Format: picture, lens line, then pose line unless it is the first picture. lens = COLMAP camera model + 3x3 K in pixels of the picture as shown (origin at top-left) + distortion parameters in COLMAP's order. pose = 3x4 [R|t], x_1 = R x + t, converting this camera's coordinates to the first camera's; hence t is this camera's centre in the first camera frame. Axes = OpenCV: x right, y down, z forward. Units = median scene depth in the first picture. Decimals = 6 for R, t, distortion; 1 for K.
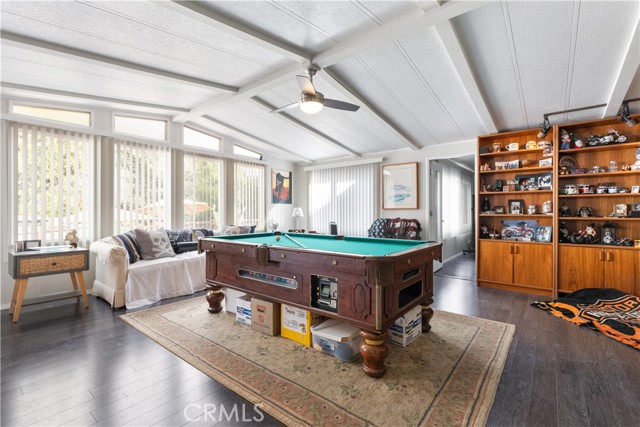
lens RADIAL K [[290.5, 0, 317.8], [0, 290.5, 210.7], [0, 0, 1]] dist [0.001163, -0.000270]
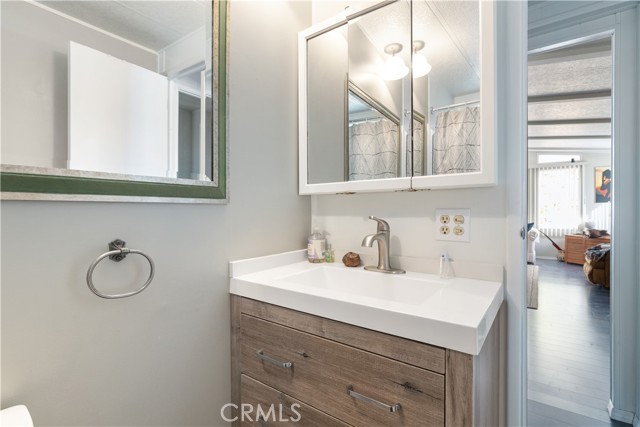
lens RADIAL K [[309.1, 0, 316.1], [0, 309.1, 214.8], [0, 0, 1]] dist [-0.000027, 0.000444]
pose [[0.043791, -0.000745, -0.999040, 1.363513], [-0.011281, 0.999936, -0.001240, 0.044220], [0.998977, 0.011324, 0.043780, 0.040803]]
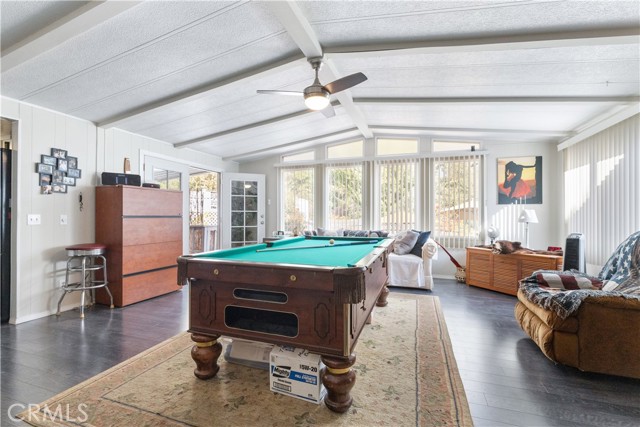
lens RADIAL K [[279.2, 0, 318.8], [0, 279.2, 217.5], [0, 0, 1]] dist [-0.003358, -0.000164]
pose [[0.322888, -0.006805, -0.946413, 0.610963], [-0.007191, 0.999928, -0.009643, 0.030863], [0.946410, 0.009919, 0.322815, 0.545142]]
